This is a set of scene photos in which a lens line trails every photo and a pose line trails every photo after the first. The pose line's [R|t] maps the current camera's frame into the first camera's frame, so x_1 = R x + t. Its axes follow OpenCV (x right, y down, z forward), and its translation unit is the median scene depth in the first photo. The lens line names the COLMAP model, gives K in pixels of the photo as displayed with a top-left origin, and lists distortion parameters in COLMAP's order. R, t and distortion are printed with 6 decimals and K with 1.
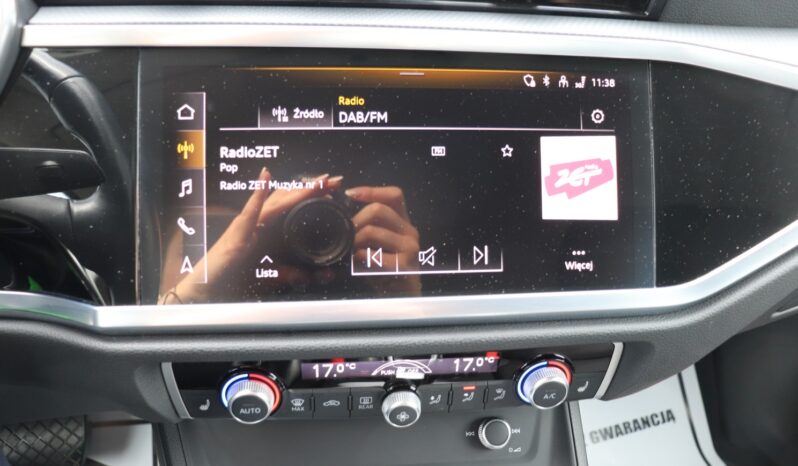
lens RADIAL K [[674.1, 0, 399.0], [0, 674.1, 233.0], [0, 0, 1]] dist [-0.194562, 0.213080]
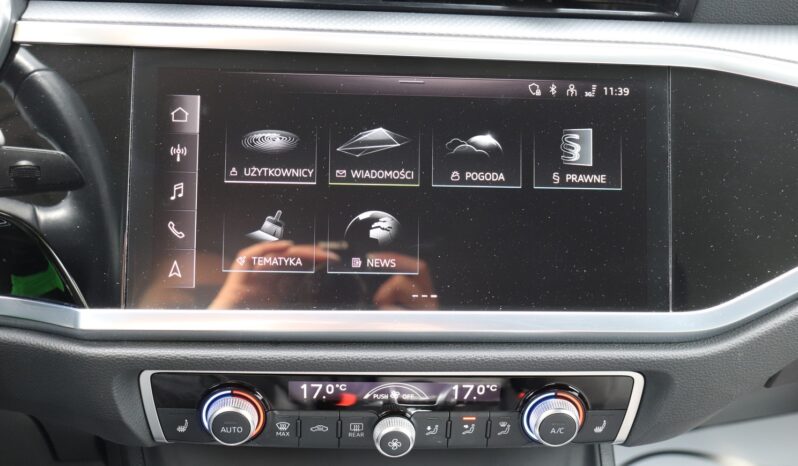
lens RADIAL K [[1022.6, 0, 399.0], [0, 1022.6, 233.0], [0, 0, 1]] dist [0.004214, 0.032852]
pose [[0.997946, 0.024655, -0.059122, 0.092019], [-0.028653, 0.997290, -0.067757, 0.081349], [0.057292, 0.069312, 0.995949, -0.458846]]
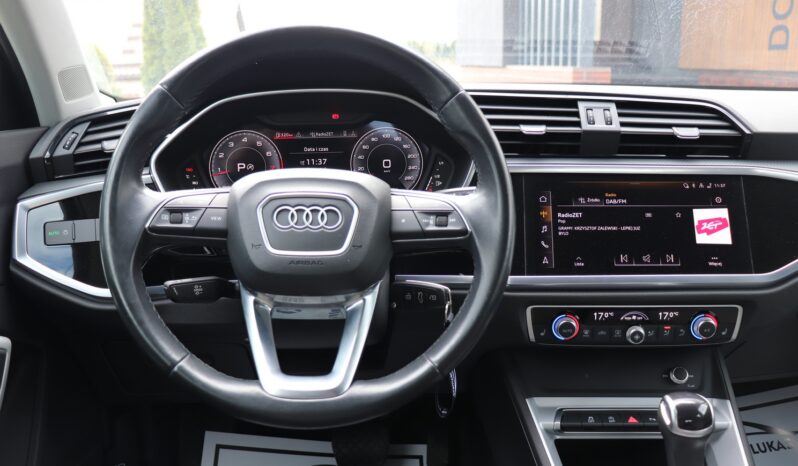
lens RADIAL K [[674.1, 0, 399.0], [0, 674.1, 233.0], [0, 0, 1]] dist [-0.194562, 0.213080]
pose [[0.978961, -0.018536, -0.203202, -0.318940], [-0.038622, 0.961030, -0.273735, 0.583333], [0.200357, 0.275824, 0.940095, -1.281636]]
